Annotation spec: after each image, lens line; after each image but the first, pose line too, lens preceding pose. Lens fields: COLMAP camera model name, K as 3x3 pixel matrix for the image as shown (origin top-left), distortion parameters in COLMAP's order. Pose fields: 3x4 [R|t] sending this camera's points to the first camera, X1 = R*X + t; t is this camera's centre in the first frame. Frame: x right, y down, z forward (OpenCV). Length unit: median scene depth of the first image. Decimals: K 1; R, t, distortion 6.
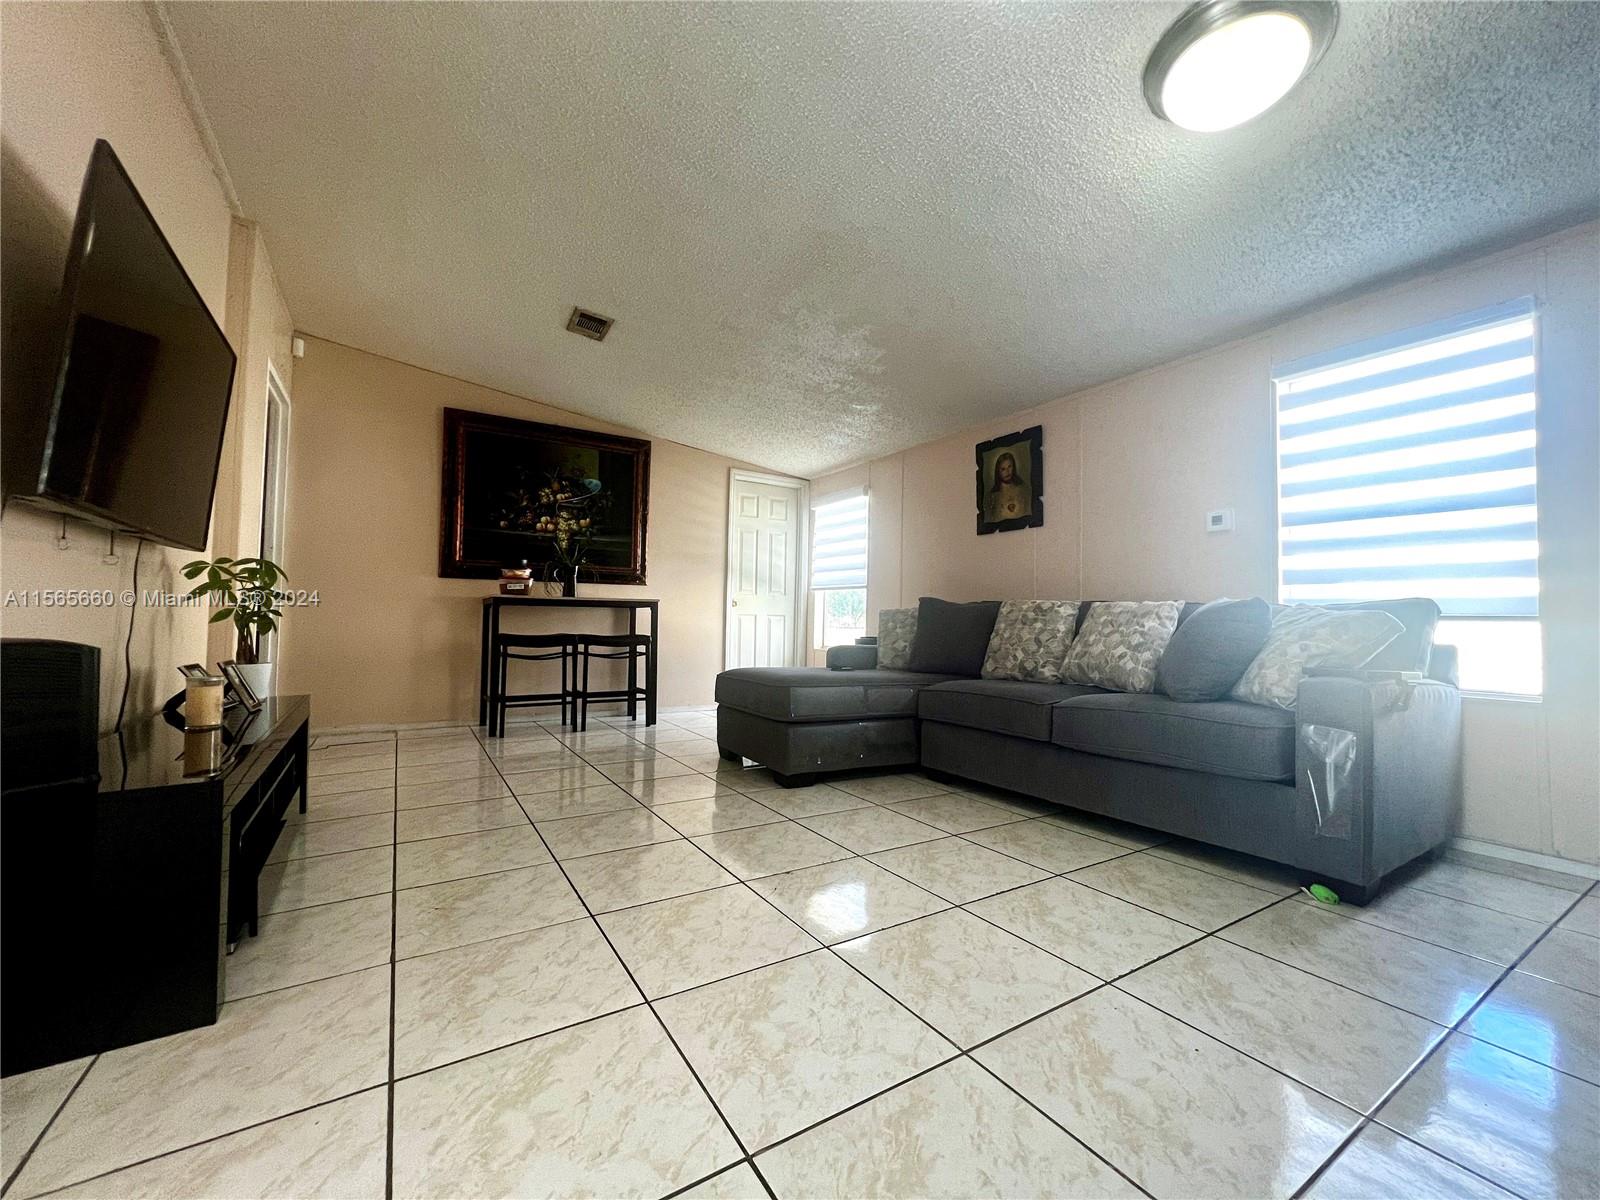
lens RADIAL K [[636.4, 0, 796.3], [0, 636.4, 594.9], [0, 0, 1]] dist [-0.002632, -0.000109]
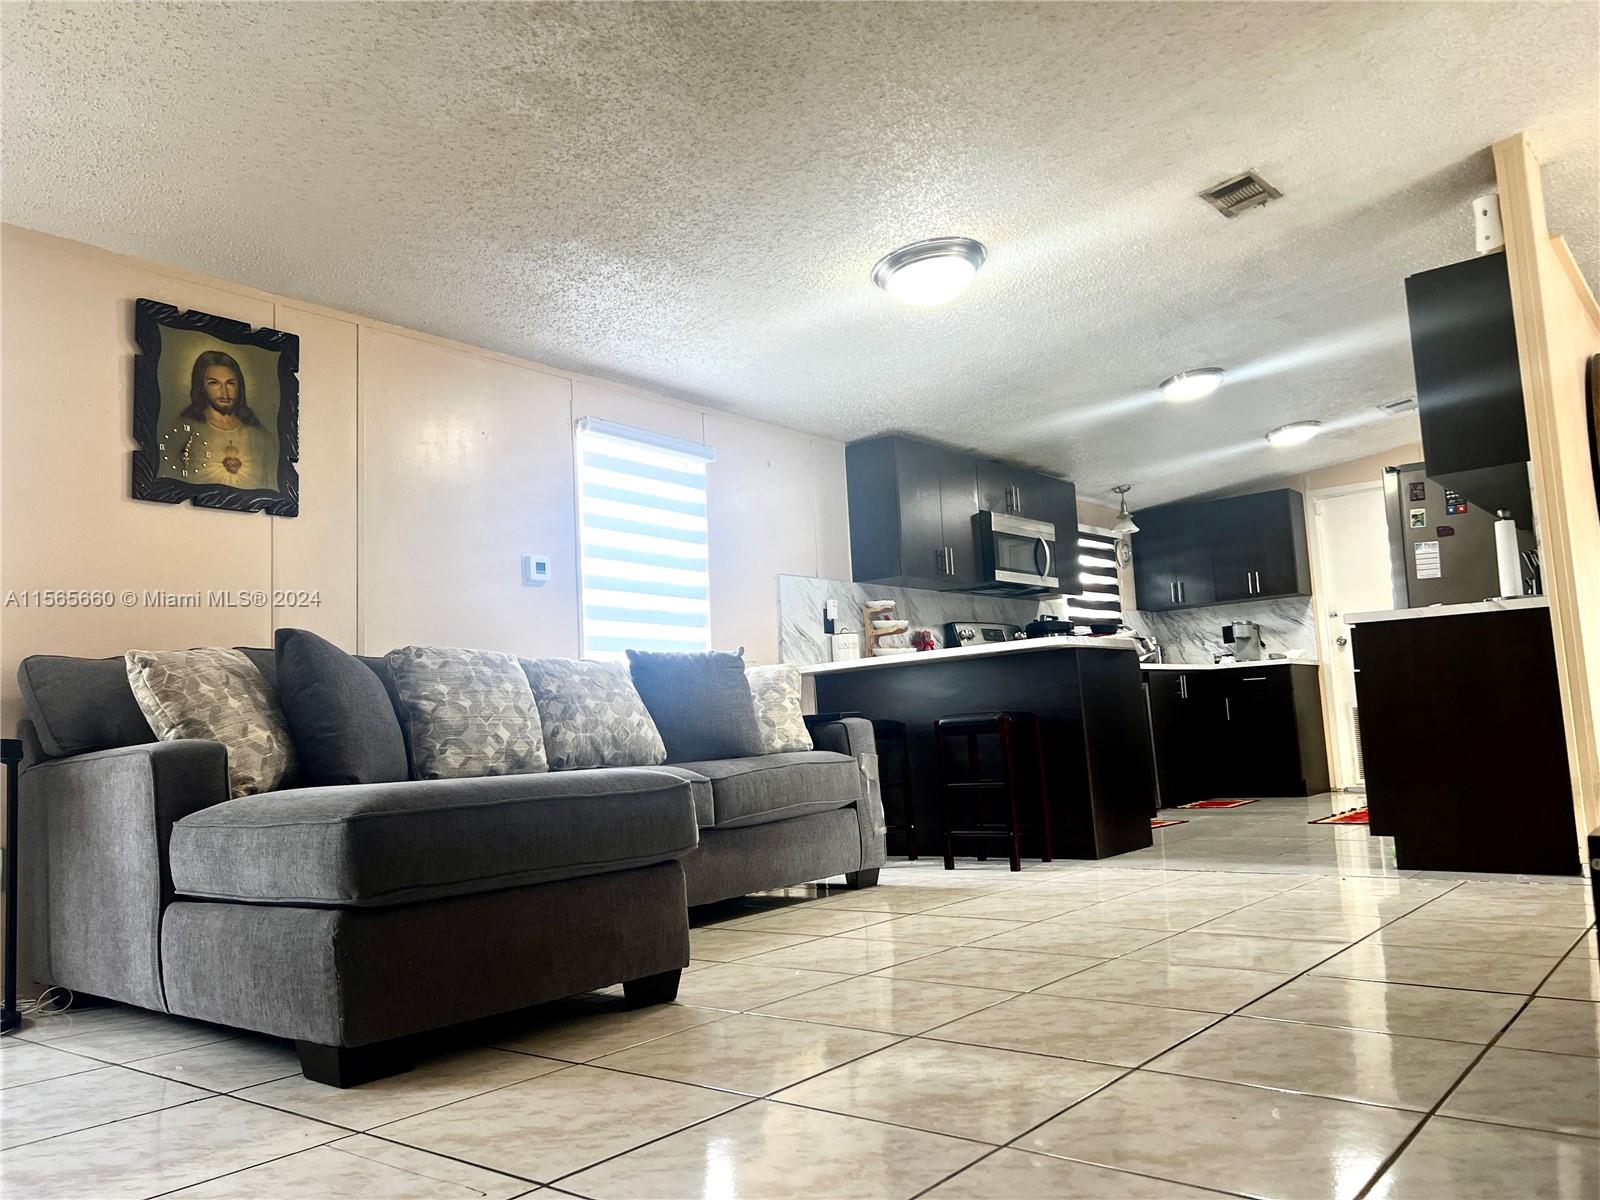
lens RADIAL K [[1202.7, 0, 791.5], [0, 1202.7, 587.7], [0, 0, 1]] dist [0.058873, -0.066199]
pose [[-0.319997, 0.116791, 0.940192, -0.630164], [0.001851, 0.992448, -0.122652, 0.070737], [-0.947417, -0.037508, -0.317797, 0.803087]]
